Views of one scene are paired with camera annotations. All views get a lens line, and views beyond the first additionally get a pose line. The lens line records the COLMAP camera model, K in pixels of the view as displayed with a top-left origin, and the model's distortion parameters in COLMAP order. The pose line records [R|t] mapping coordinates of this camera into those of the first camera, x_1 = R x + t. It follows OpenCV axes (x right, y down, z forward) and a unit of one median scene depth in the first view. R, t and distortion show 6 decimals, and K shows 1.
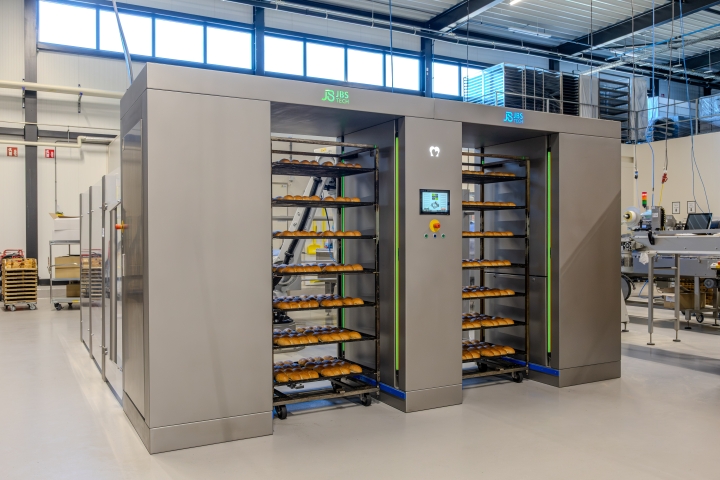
lens RADIAL K [[632.0, 0, 360.9], [0, 632.0, 240.2], [0, 0, 1]] dist [0.009263, -0.001566]
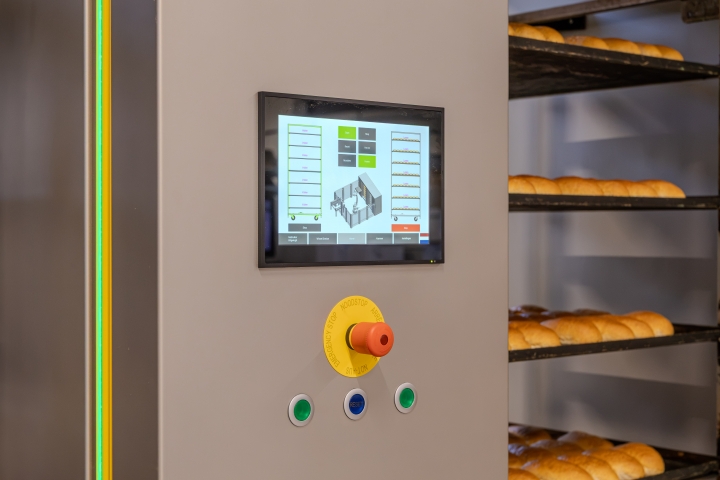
lens RADIAL K [[1229.5, 0, 360.1], [0, 1229.5, 239.3], [0, 0, 1]] dist [-0.005743, 0.000000]
pose [[0.978672, 0.001424, 0.205424, 0.057554], [-0.001590, 0.999999, 0.000643, -0.047298], [-0.205423, -0.000955, 0.978673, 0.716727]]
